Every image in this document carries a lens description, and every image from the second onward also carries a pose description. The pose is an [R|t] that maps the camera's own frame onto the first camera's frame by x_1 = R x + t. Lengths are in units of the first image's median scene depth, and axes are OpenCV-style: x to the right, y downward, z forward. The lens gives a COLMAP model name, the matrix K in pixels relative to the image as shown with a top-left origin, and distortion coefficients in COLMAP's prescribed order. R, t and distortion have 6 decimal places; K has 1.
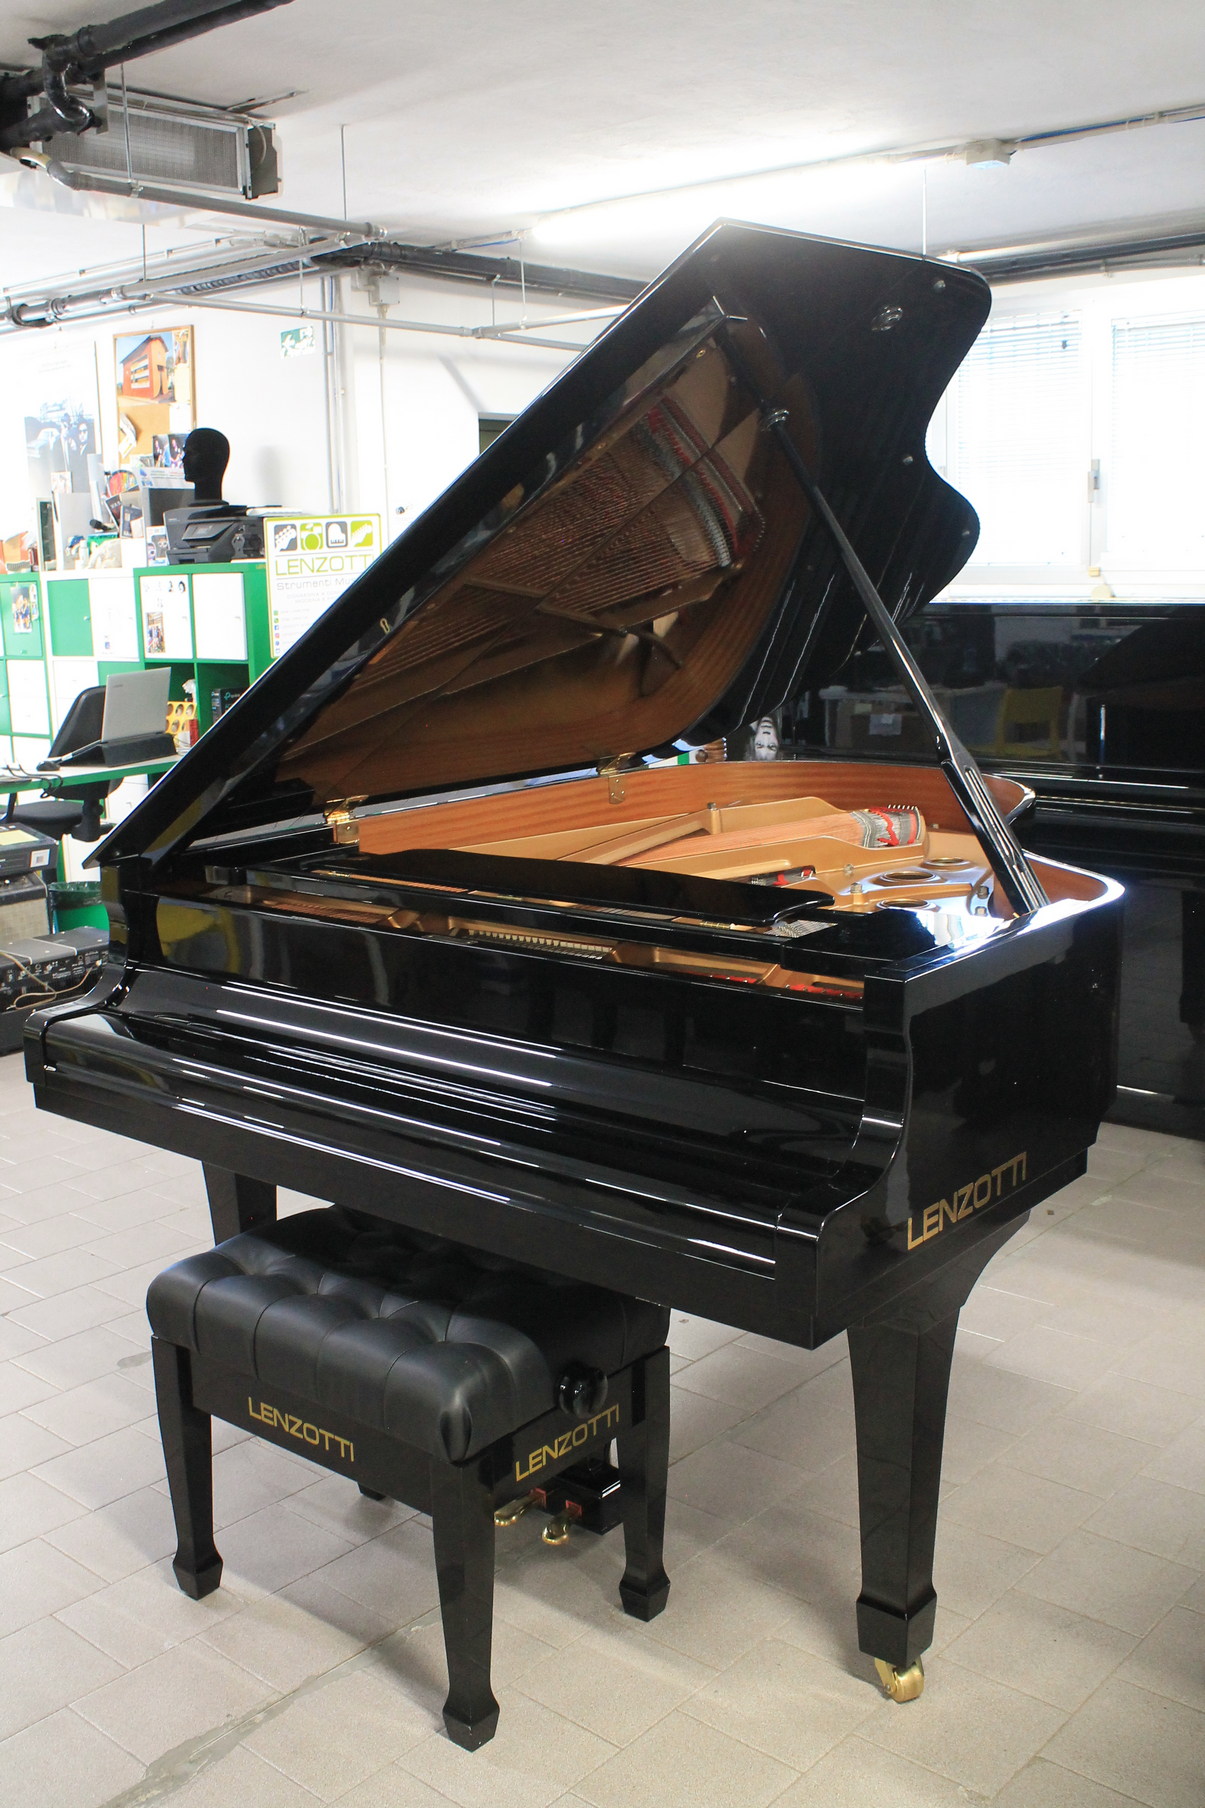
lens RADIAL K [[1733.6, 0, 606.9], [0, 1733.6, 917.2], [0, 0, 1]] dist [-0.014397, 0.000000]
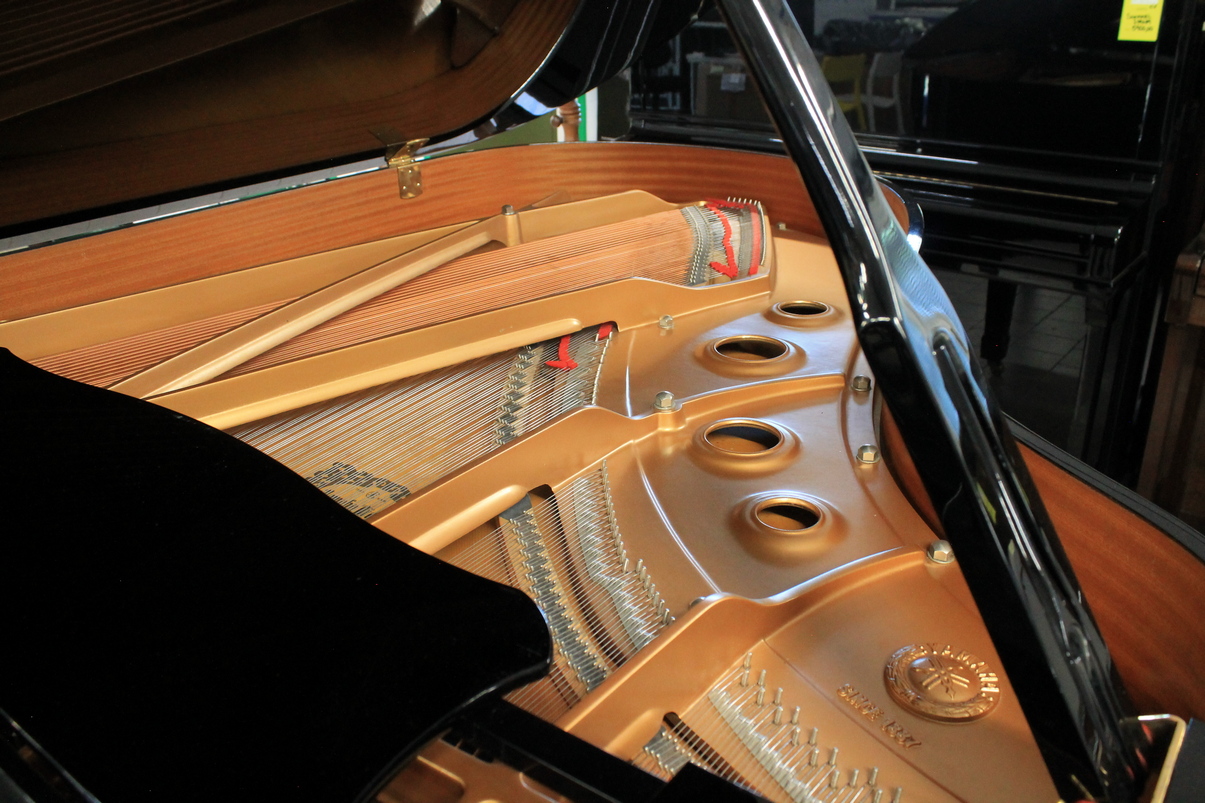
lens RADIAL K [[1006.0, 0, 607.7], [0, 1006.0, 392.0], [0, 0, 1]] dist [-0.132049, 0.039977]
pose [[0.999367, -0.013962, 0.032706, 0.084107], [0.007226, 0.980245, 0.197654, -0.067510], [-0.034820, -0.197293, 0.979726, 0.489422]]
